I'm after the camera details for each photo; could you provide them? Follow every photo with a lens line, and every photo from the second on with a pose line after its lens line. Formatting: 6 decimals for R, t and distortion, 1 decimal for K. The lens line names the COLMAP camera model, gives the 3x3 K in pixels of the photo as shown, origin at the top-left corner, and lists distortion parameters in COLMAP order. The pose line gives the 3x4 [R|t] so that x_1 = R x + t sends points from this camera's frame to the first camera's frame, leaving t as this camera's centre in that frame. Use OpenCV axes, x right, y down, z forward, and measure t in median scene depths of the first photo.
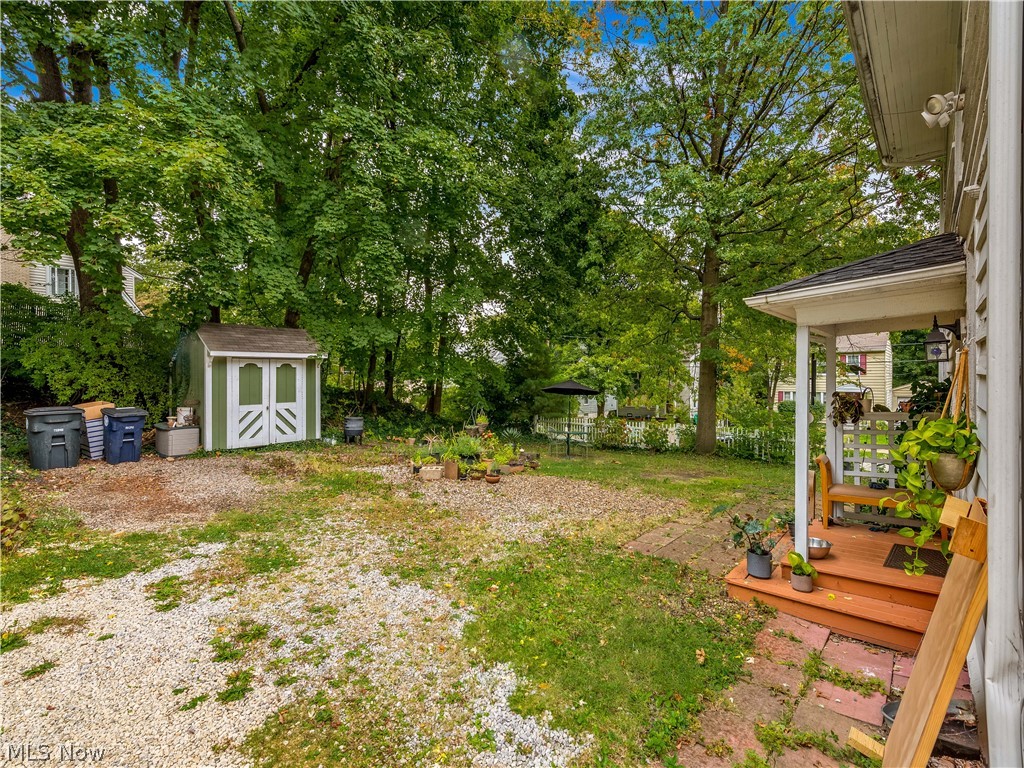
lens RADIAL K [[460.3, 0, 526.4], [0, 460.3, 365.9], [0, 0, 1]] dist [0.000359, -0.000653]
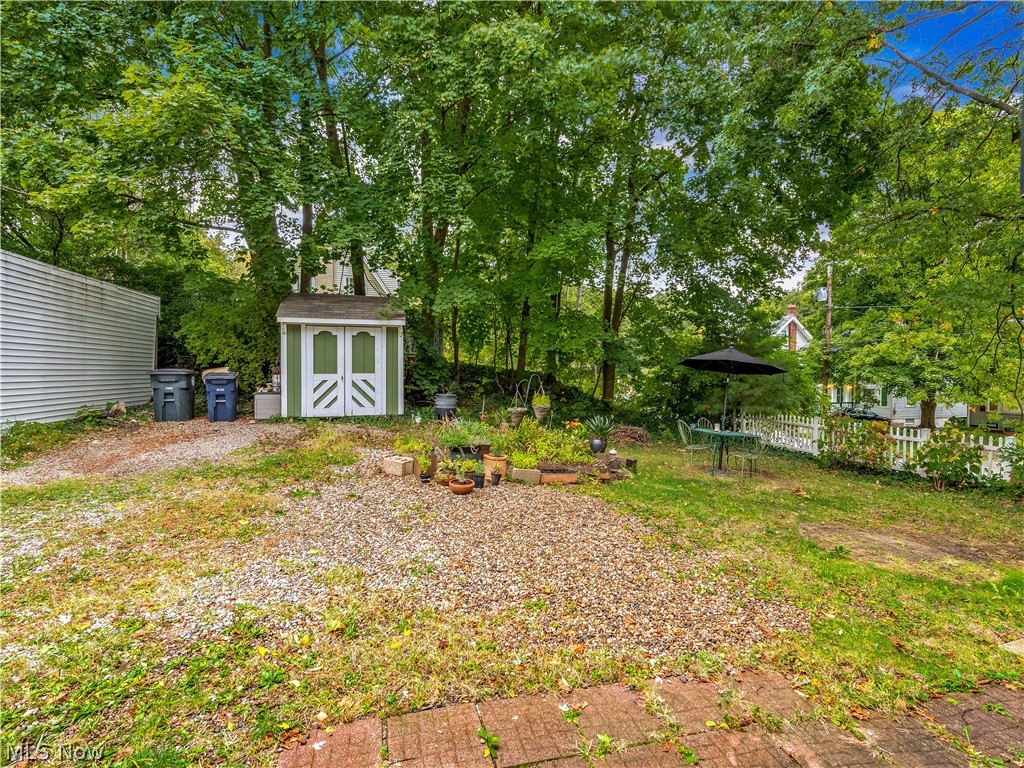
lens RADIAL K [[466.2, 0, 508.6], [0, 466.2, 375.7], [0, 0, 1]] dist [0.013243, -0.009281]
pose [[0.818938, 0.015486, -0.573673, 0.274726], [0.005785, 0.999362, 0.035235, 0.055391], [0.573852, -0.032174, 0.818327, 0.410795]]
